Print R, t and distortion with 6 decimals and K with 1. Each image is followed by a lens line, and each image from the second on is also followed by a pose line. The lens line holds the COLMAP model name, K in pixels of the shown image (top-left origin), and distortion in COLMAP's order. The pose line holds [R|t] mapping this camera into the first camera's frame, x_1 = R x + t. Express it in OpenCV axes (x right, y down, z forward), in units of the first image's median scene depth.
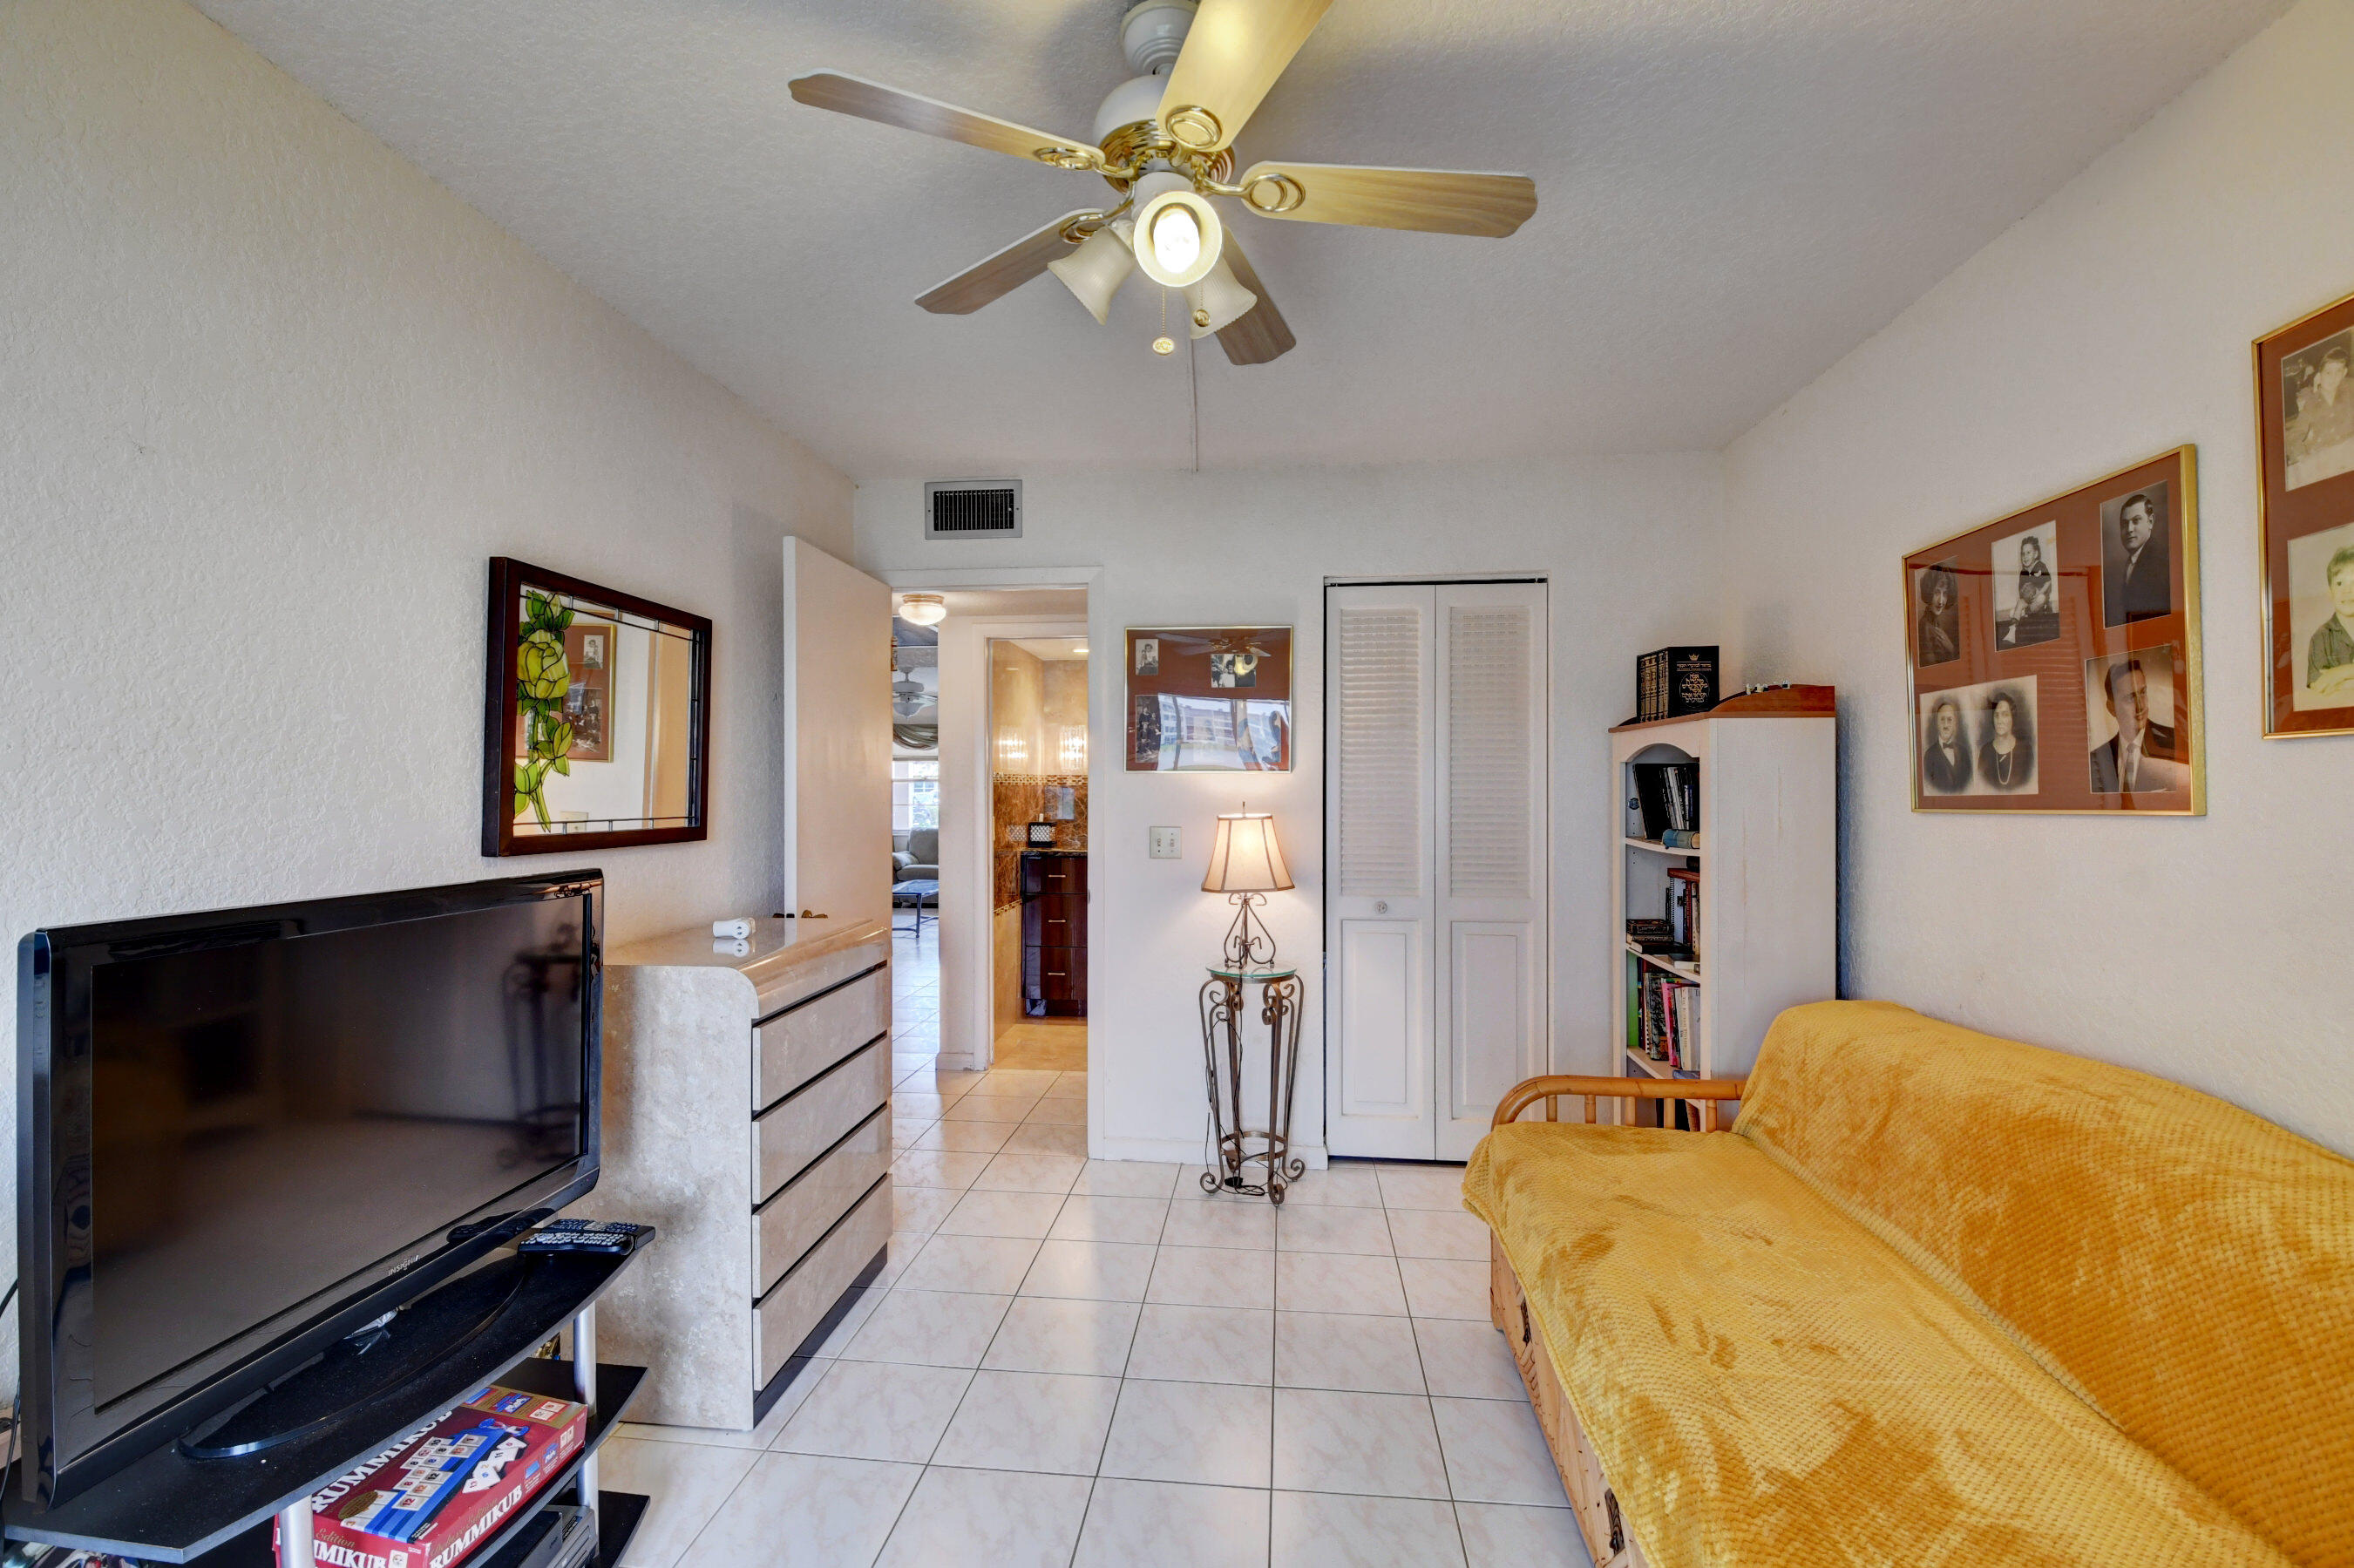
lens RADIAL K [[1034.5, 0, 1173.8], [0, 1034.5, 785.7], [0, 0, 1]] dist [0.015491, -0.025420]
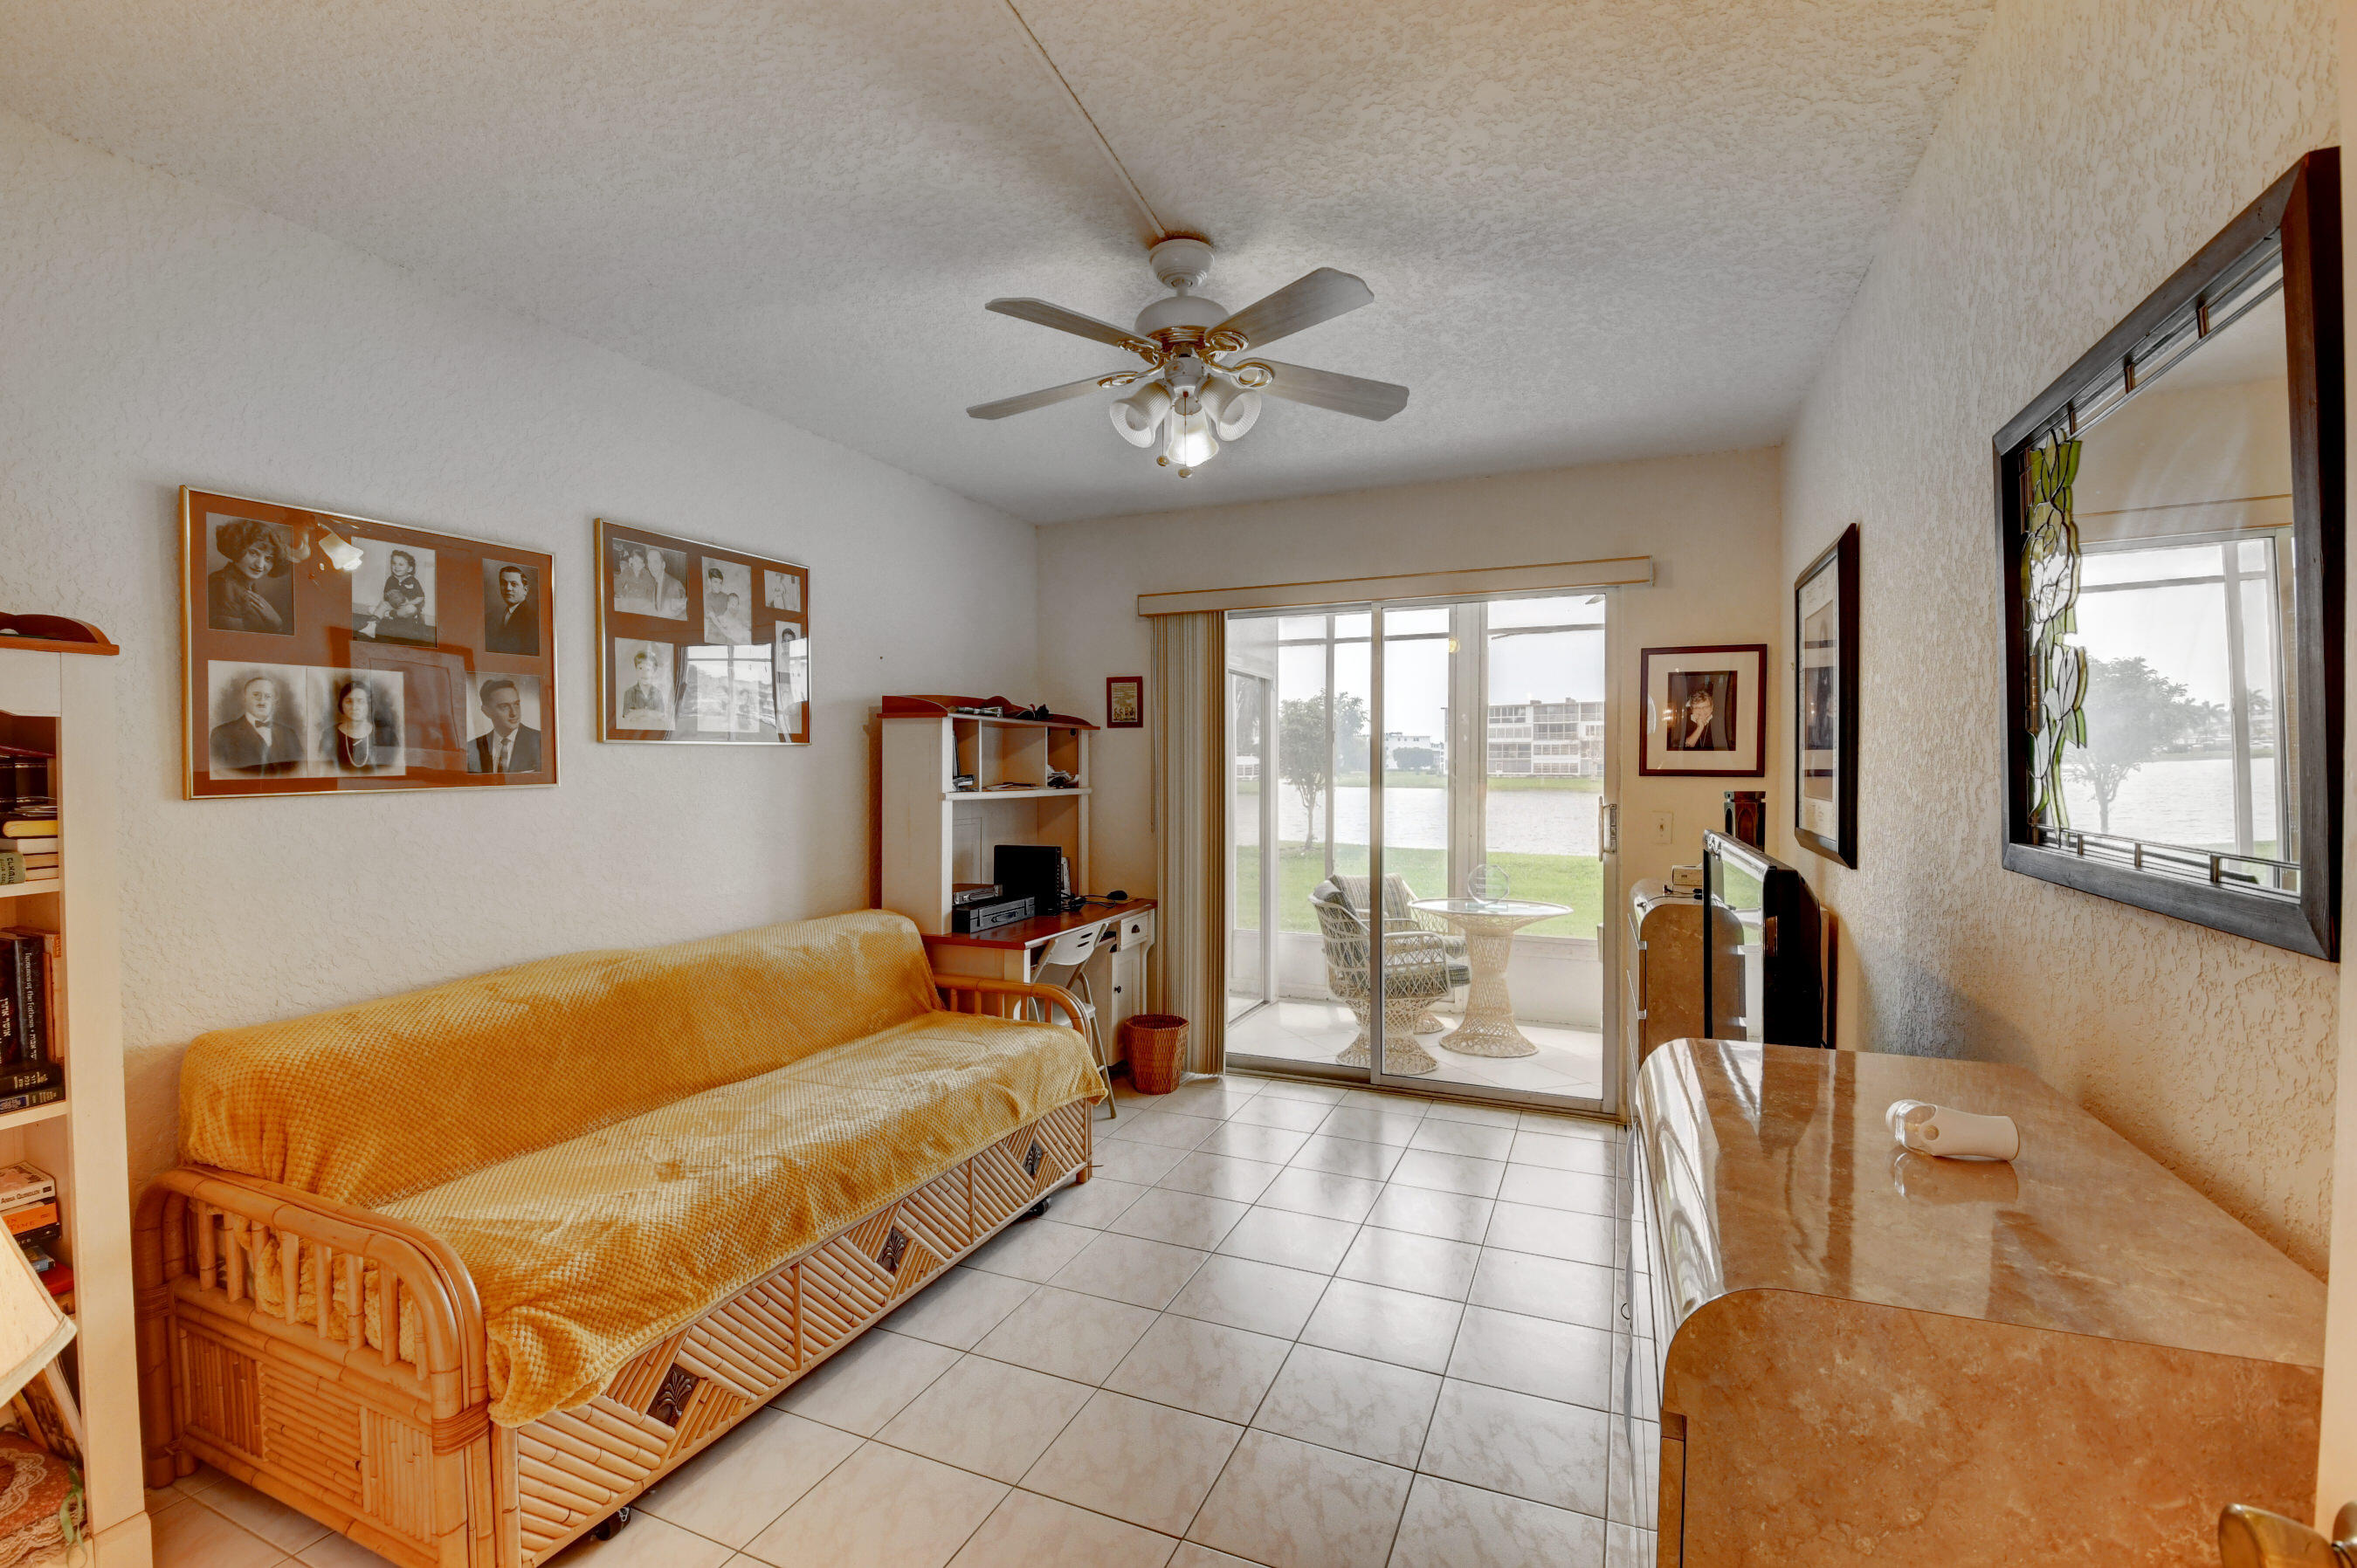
lens RADIAL K [[1035.6, 0, 1175.3], [0, 1035.6, 785.7], [0, 0, 1]] dist [0.015491, -0.025420]
pose [[-0.951844, -0.007263, 0.306497, -0.341234], [-0.003100, 0.999896, 0.014067, 0.000453], [-0.306567, 0.012439, -0.951768, 1.826335]]
